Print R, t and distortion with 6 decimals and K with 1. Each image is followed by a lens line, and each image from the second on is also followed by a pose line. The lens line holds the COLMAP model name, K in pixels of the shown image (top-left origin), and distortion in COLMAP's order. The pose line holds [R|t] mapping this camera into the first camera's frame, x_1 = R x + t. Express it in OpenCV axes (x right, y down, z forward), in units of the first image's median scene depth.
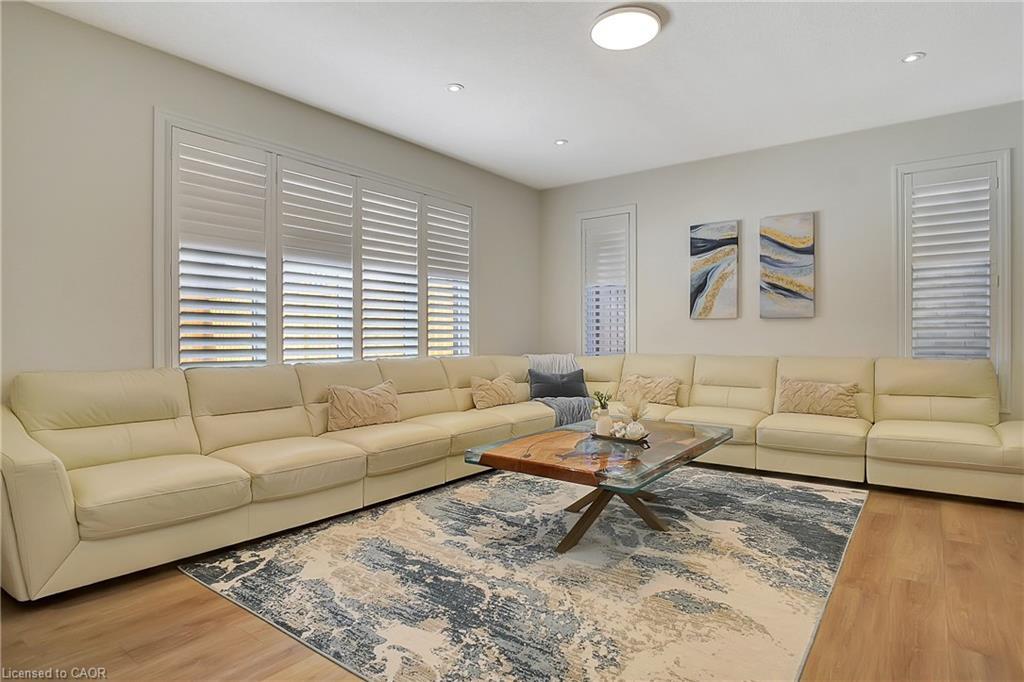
lens RADIAL K [[560.6, 0, 502.3], [0, 560.6, 341.1], [0, 0, 1]] dist [-0.045978, 0.000143]
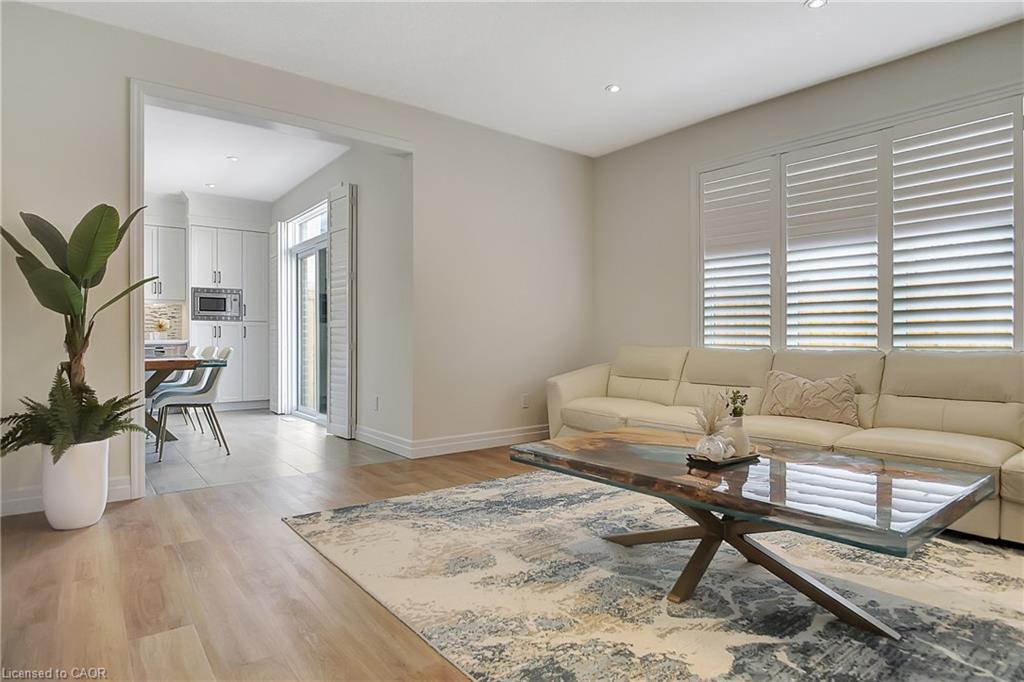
lens RADIAL K [[560.6, 0, 502.3], [0, 560.6, 341.1], [0, 0, 1]] dist [-0.045978, 0.000143]
pose [[-0.250698, 0.006668, -0.968042, 1.099787], [-0.006393, 0.999943, 0.008543, 0.028312], [0.968044, 0.008330, -0.250642, 1.076491]]
